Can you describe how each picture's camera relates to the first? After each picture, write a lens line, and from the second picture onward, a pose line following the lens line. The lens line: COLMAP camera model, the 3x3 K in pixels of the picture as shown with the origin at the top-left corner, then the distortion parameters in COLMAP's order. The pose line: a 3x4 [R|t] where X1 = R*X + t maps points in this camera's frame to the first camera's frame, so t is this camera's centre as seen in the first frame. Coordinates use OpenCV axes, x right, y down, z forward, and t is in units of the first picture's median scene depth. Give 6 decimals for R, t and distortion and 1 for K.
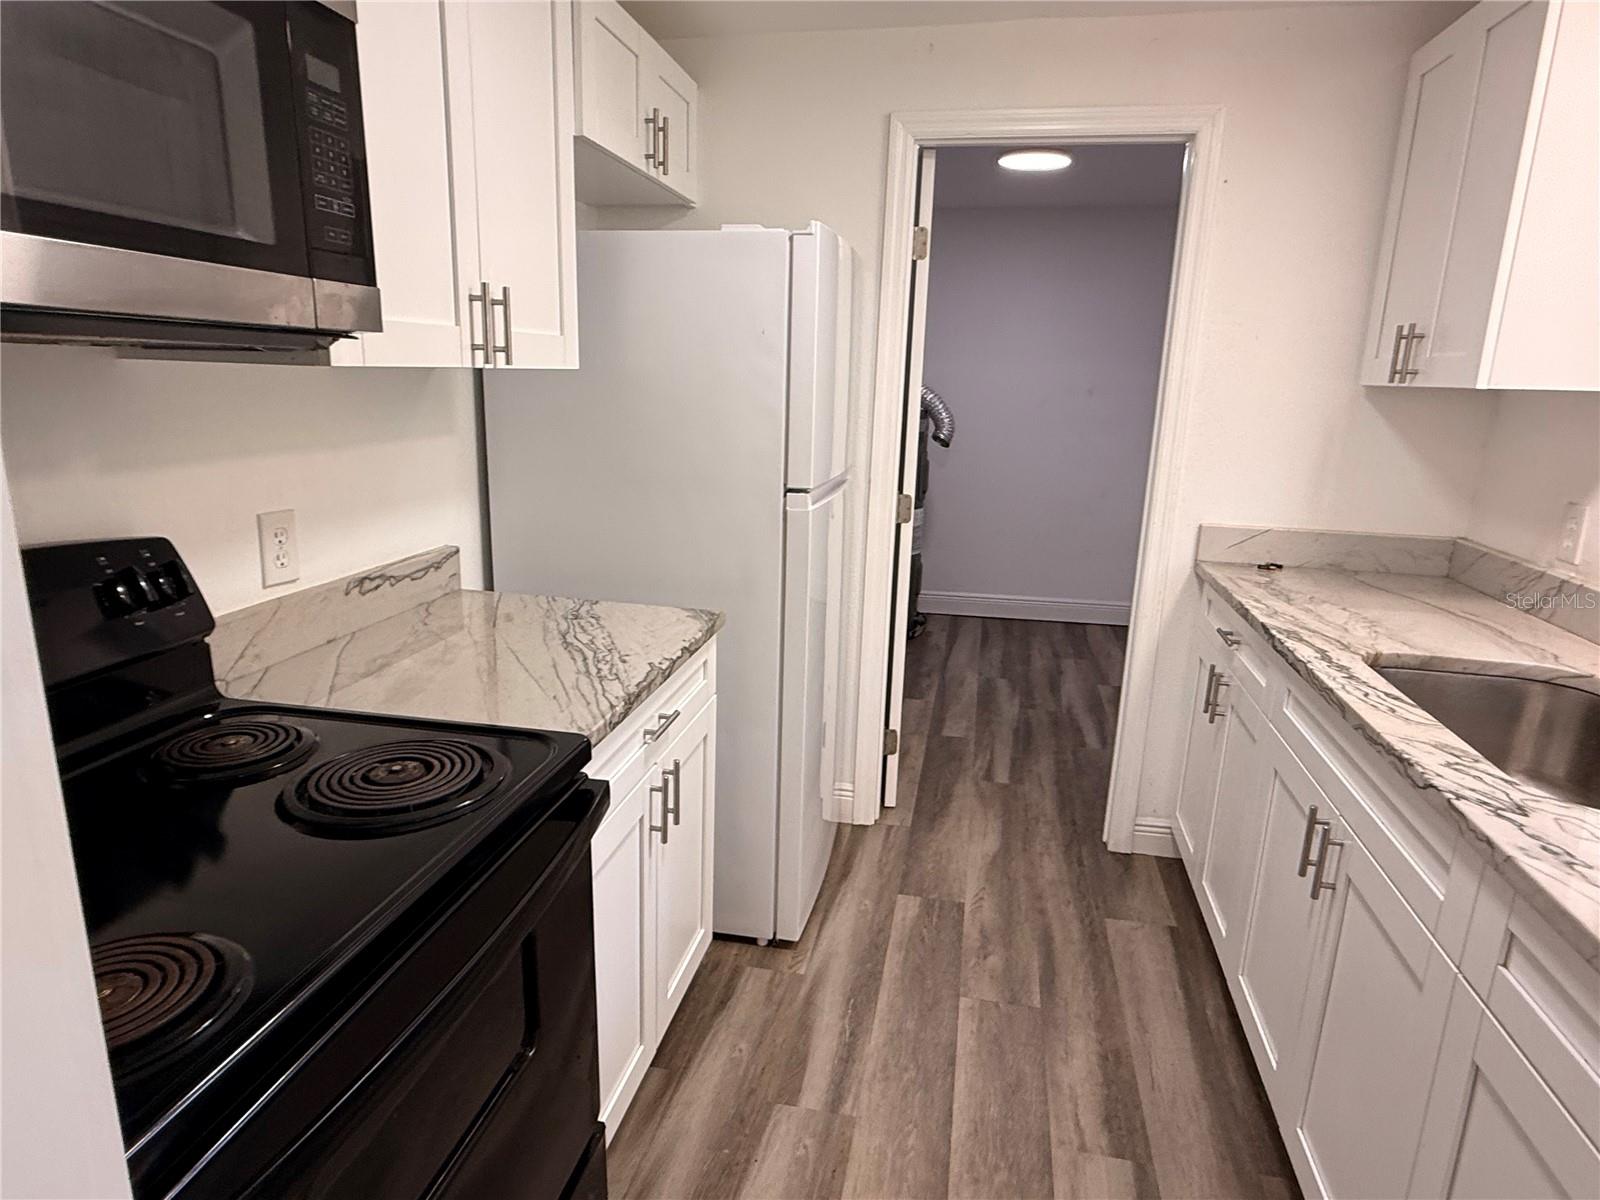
lens RADIAL K [[938.0, 0, 795.6], [0, 938.0, 604.8], [0, 0, 1]] dist [-0.002007, 0.003093]
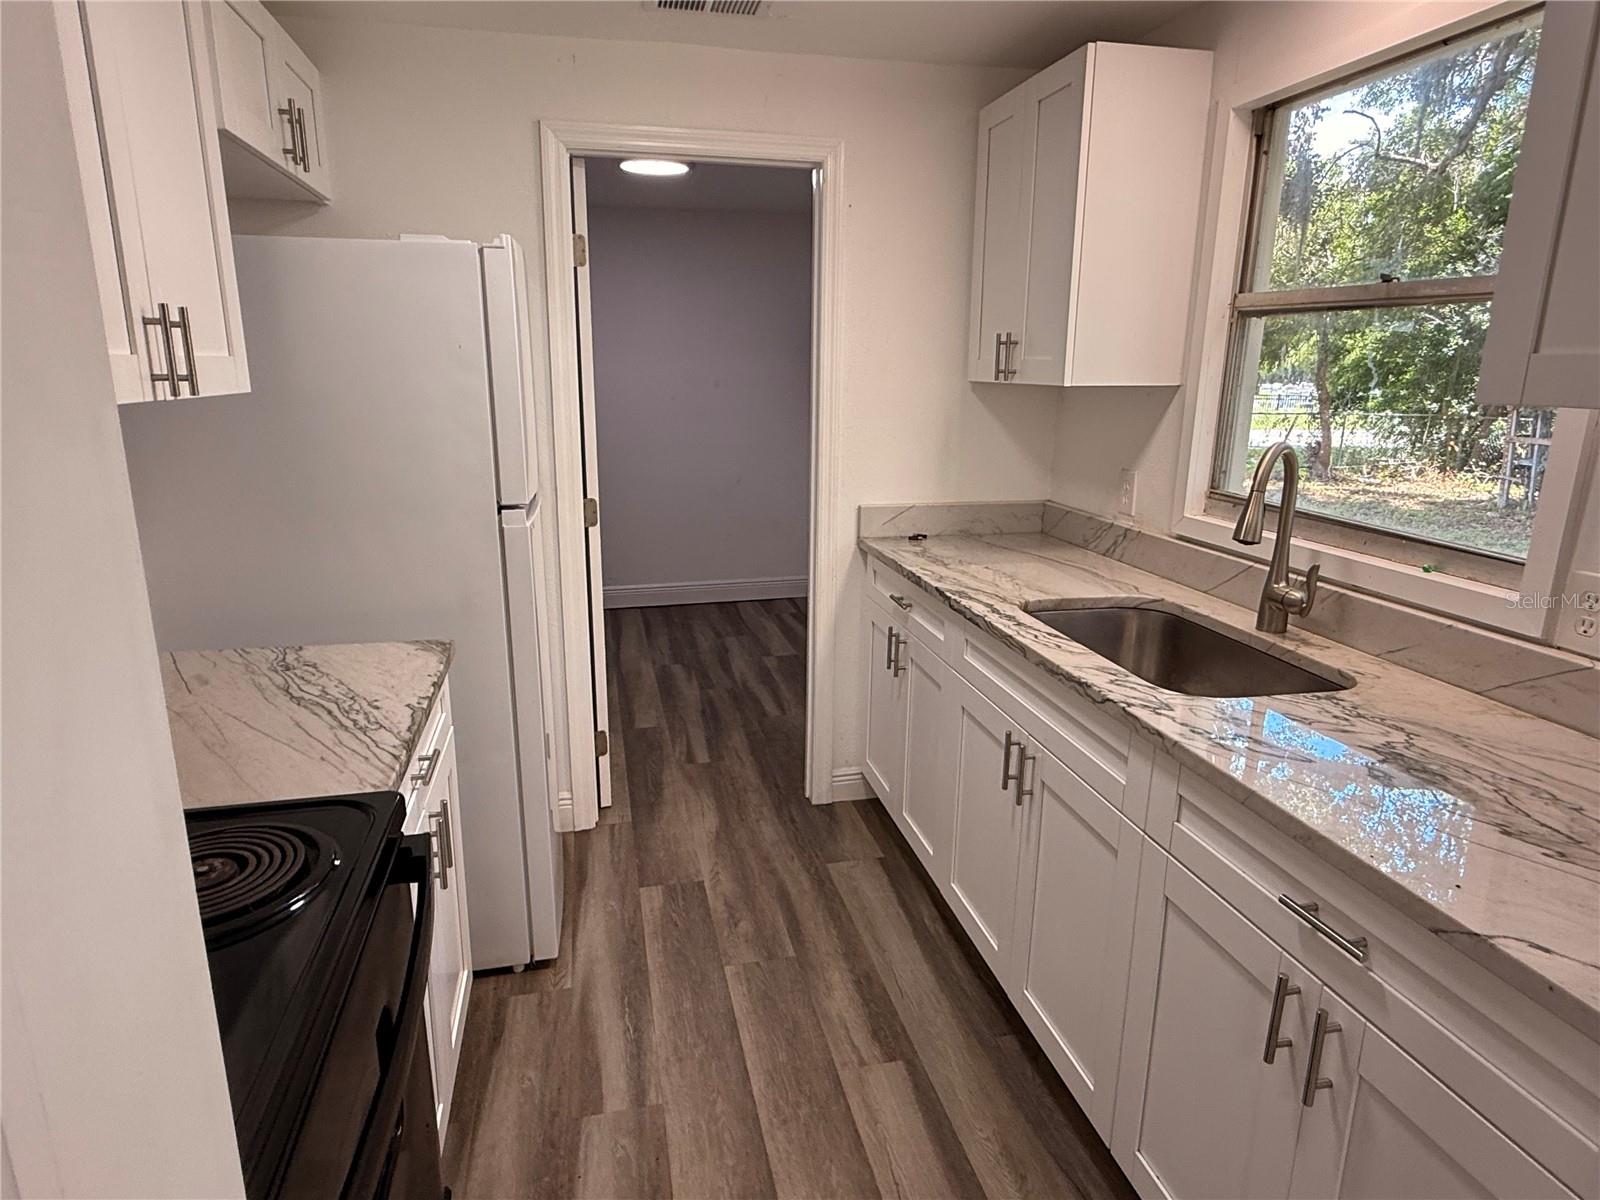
lens RADIAL K [[938.0, 0, 799.3], [0, 938.0, 602.7], [0, 0, 1]] dist [-0.002007, 0.003093]
pose [[0.910571, -0.120652, 0.395354, -0.115134], [0.116050, 0.992604, 0.035634, -0.020628], [-0.396729, 0.013434, 0.917838, -0.019113]]
